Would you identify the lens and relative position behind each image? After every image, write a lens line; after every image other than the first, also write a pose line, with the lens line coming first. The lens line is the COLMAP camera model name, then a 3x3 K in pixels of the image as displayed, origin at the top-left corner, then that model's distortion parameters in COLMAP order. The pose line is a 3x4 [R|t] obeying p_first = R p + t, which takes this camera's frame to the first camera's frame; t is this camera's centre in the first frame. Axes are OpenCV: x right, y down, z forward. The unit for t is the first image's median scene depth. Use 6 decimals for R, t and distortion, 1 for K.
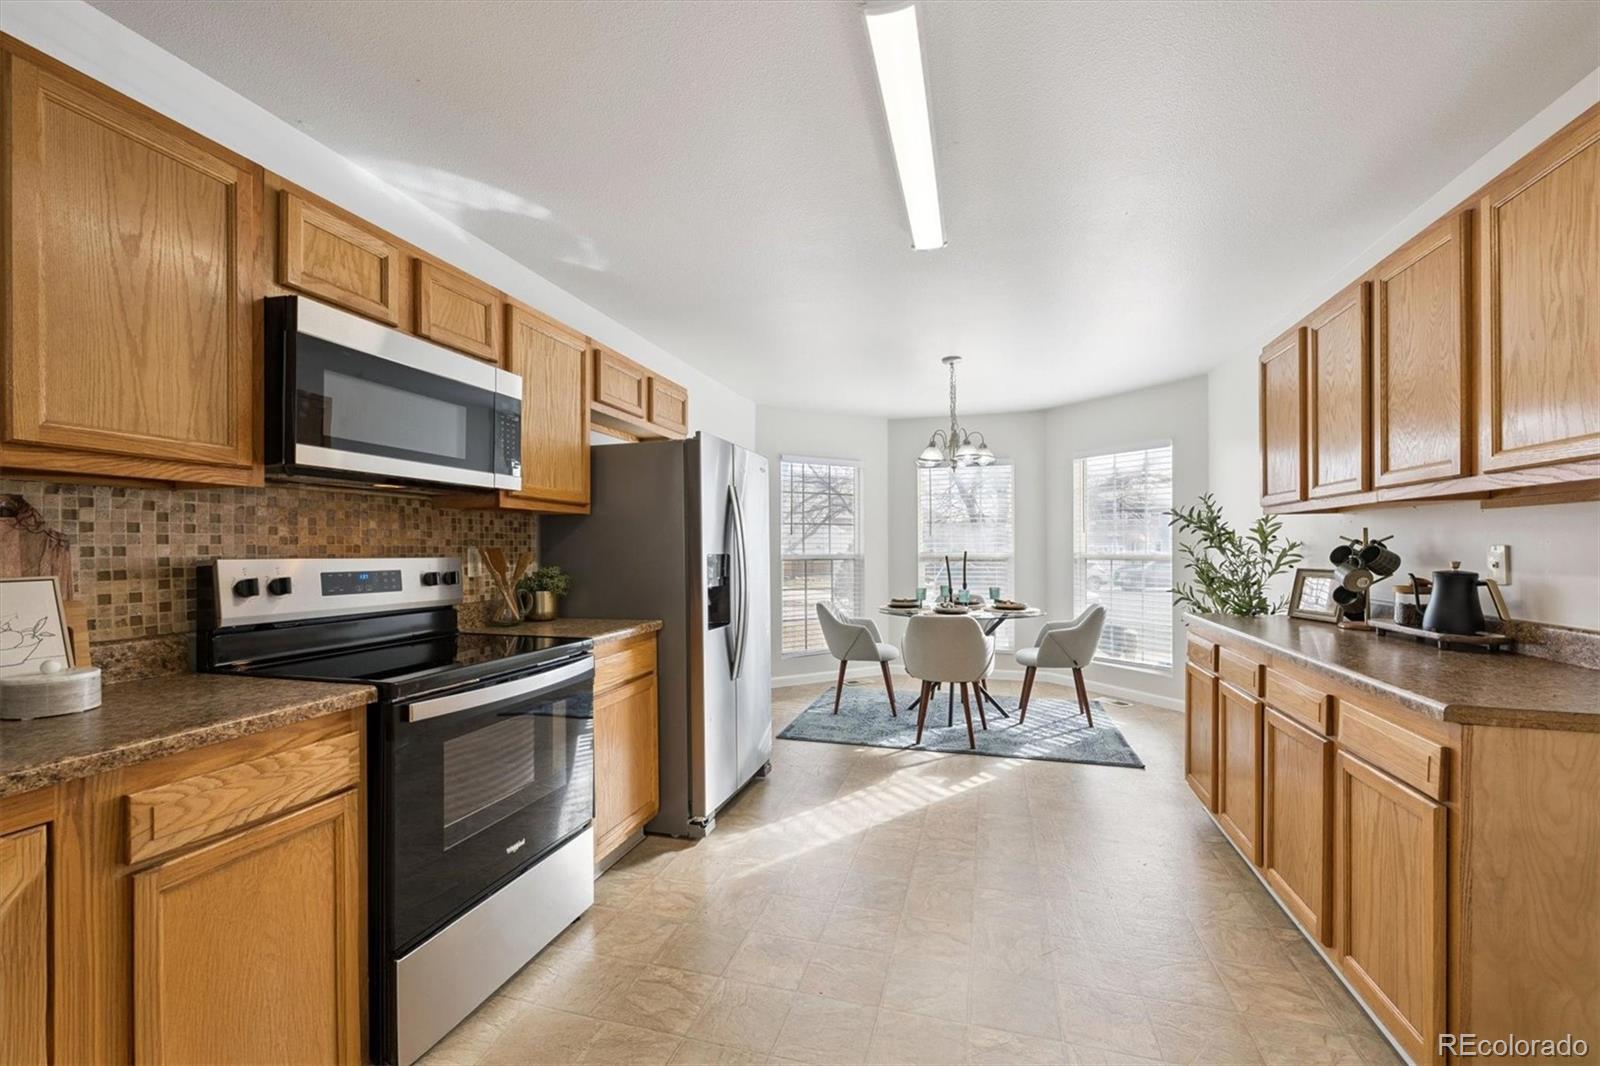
lens RADIAL K [[645.3, 0, 828.2], [0, 645.3, 550.9], [0, 0, 1]] dist [0.000236, 0.000021]
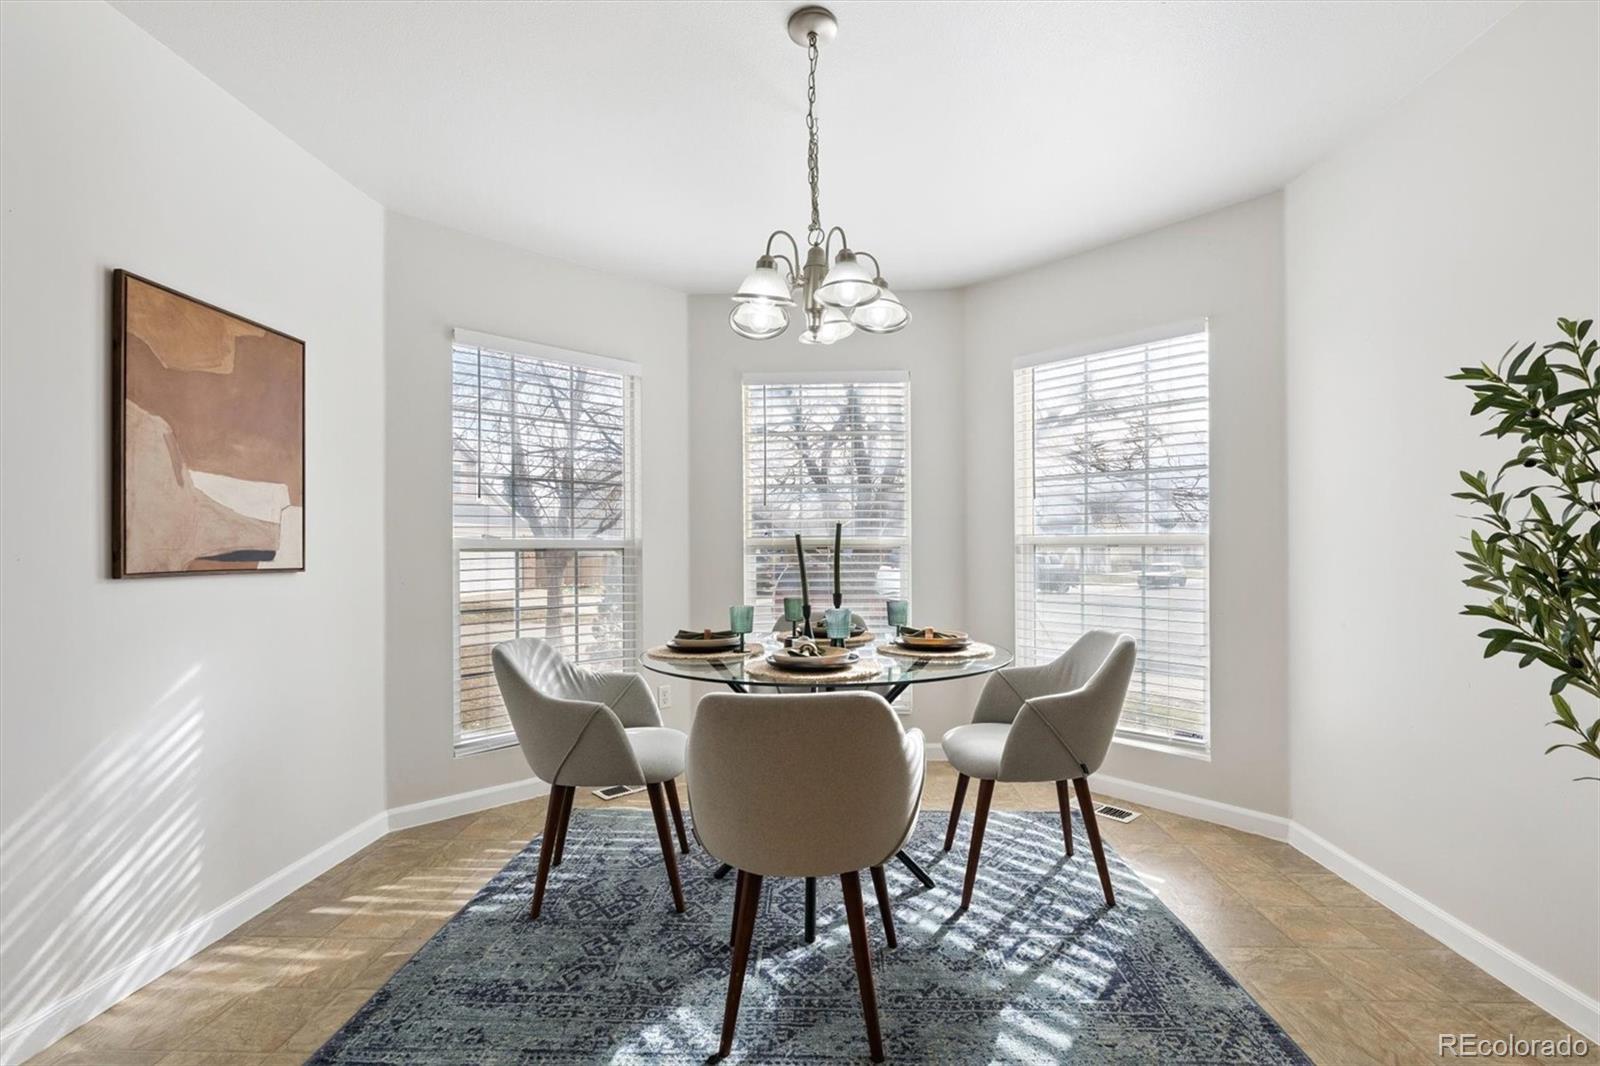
lens RADIAL K [[662.4, 0, 789.5], [0, 662.4, 535.9], [0, 0, 1]] dist [0.000249, 0.000040]
pose [[0.982995, 0.001668, 0.183623, 0.094286], [0.003185, 0.999653, -0.026130, 0.021710], [-0.183603, 0.026271, 0.982649, 0.557824]]
